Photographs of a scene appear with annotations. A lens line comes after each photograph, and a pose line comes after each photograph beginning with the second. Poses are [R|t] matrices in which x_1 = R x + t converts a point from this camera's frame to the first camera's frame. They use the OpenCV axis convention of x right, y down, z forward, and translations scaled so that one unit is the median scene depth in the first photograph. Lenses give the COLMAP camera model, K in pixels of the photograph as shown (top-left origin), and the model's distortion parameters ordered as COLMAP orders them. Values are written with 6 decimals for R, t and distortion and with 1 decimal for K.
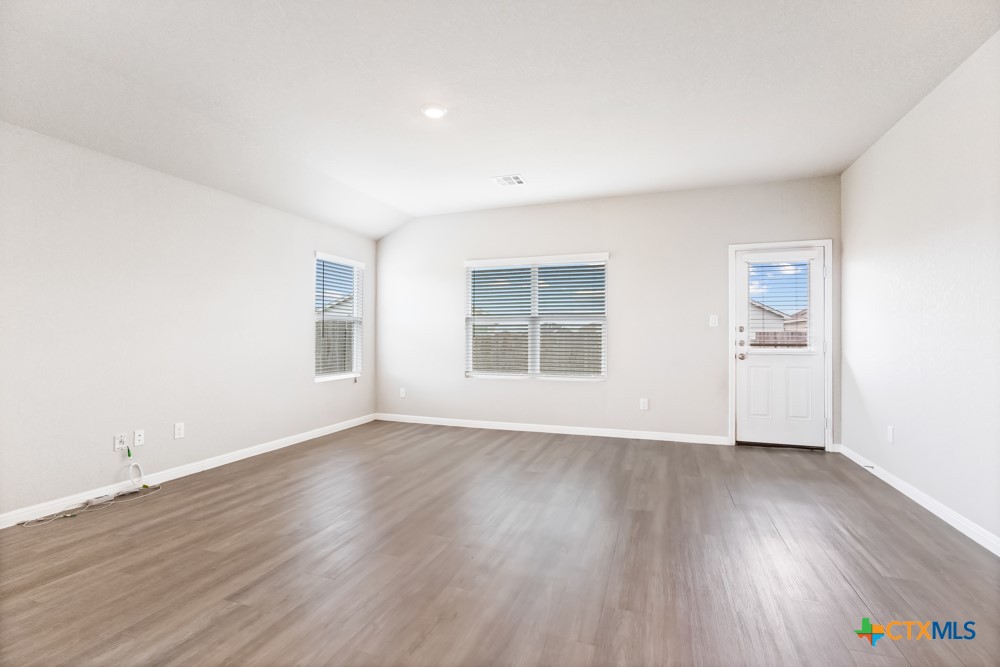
lens RADIAL K [[467.2, 0, 500.8], [0, 467.2, 332.8], [0, 0, 1]] dist [-0.009694, 0.000479]
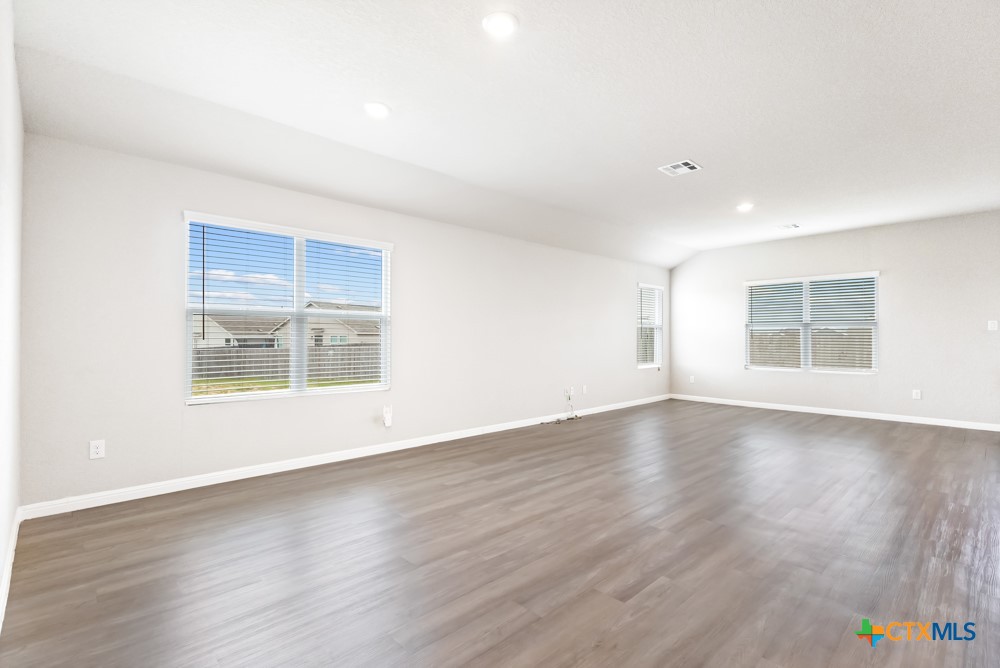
lens RADIAL K [[467.2, 0, 494.3], [0, 467.2, 336.8], [0, 0, 1]] dist [-0.009694, 0.000479]
pose [[0.888253, -0.003379, -0.459342, -0.113624], [0.004838, 0.999986, 0.002000, -0.003499], [0.459329, -0.003998, 0.888257, -0.581184]]
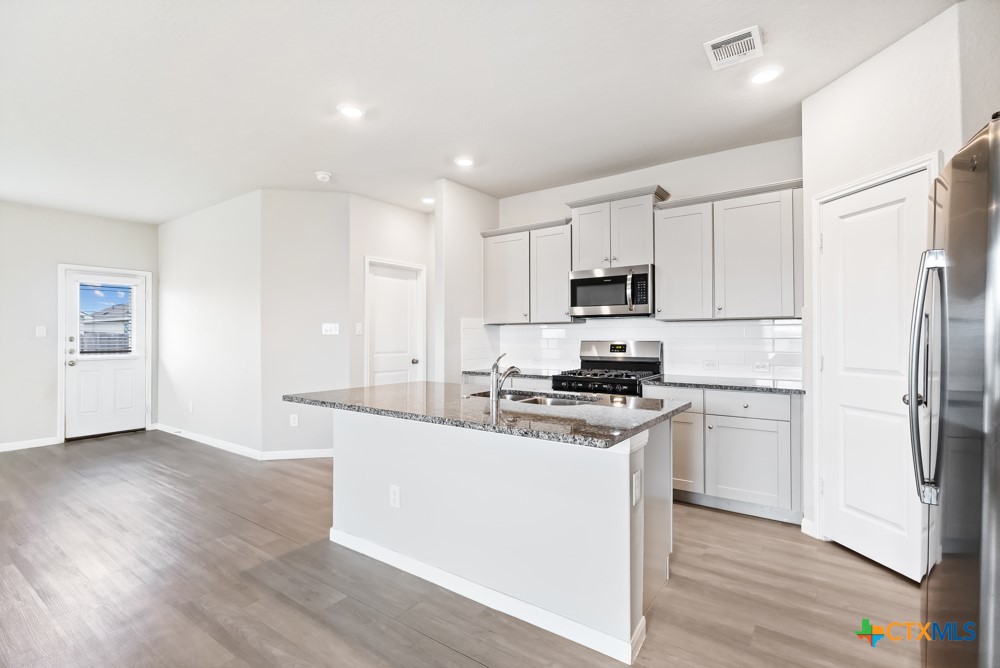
lens RADIAL K [[467.2, 0, 498.7], [0, 467.2, 331.0], [0, 0, 1]] dist [-0.009694, 0.000479]
pose [[0.278913, 0.006469, 0.960295, -0.259568], [-0.003063, 0.999978, -0.005846, -0.022612], [-0.960311, -0.001311, 0.278927, -0.295696]]
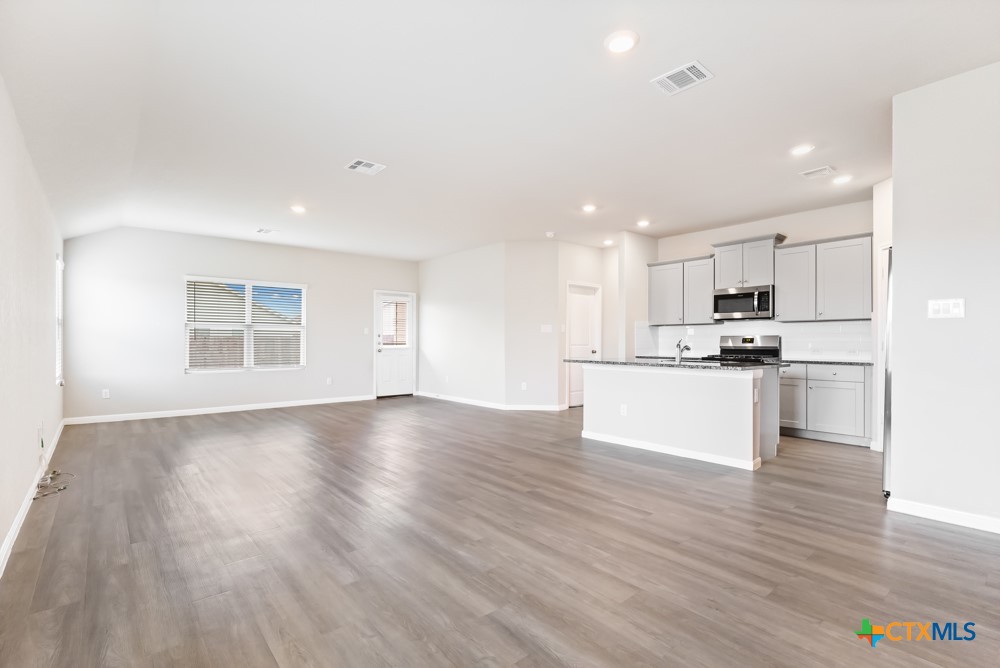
lens RADIAL K [[467.2, 0, 497.1], [0, 467.2, 339.8], [0, 0, 1]] dist [-0.009694, 0.000479]
pose [[0.503168, 0.002536, 0.864185, -0.787983], [-0.006880, 0.999976, 0.001071, 0.002869], [-0.864161, -0.006484, 0.503173, -0.314077]]
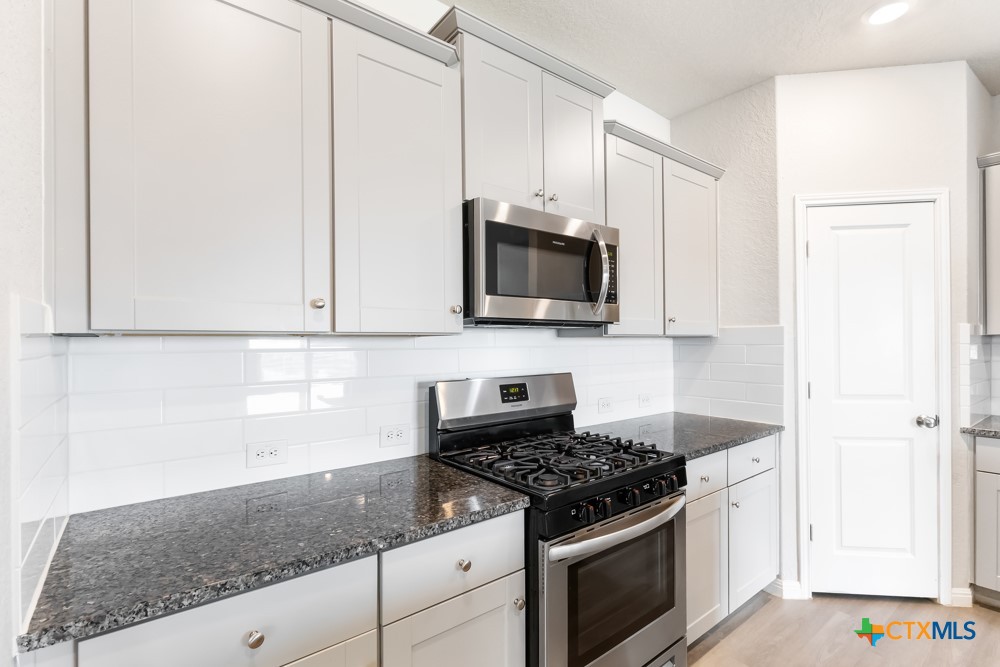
lens RADIAL K [[467.2, 0, 502.5], [0, 467.2, 342.2], [0, 0, 1]] dist [-0.009694, 0.000479]
pose [[-0.843530, 0.006106, 0.537047, 0.381087], [0.000769, 0.999948, -0.010161, -0.035255], [-0.537081, -0.008158, -0.843491, 0.056699]]
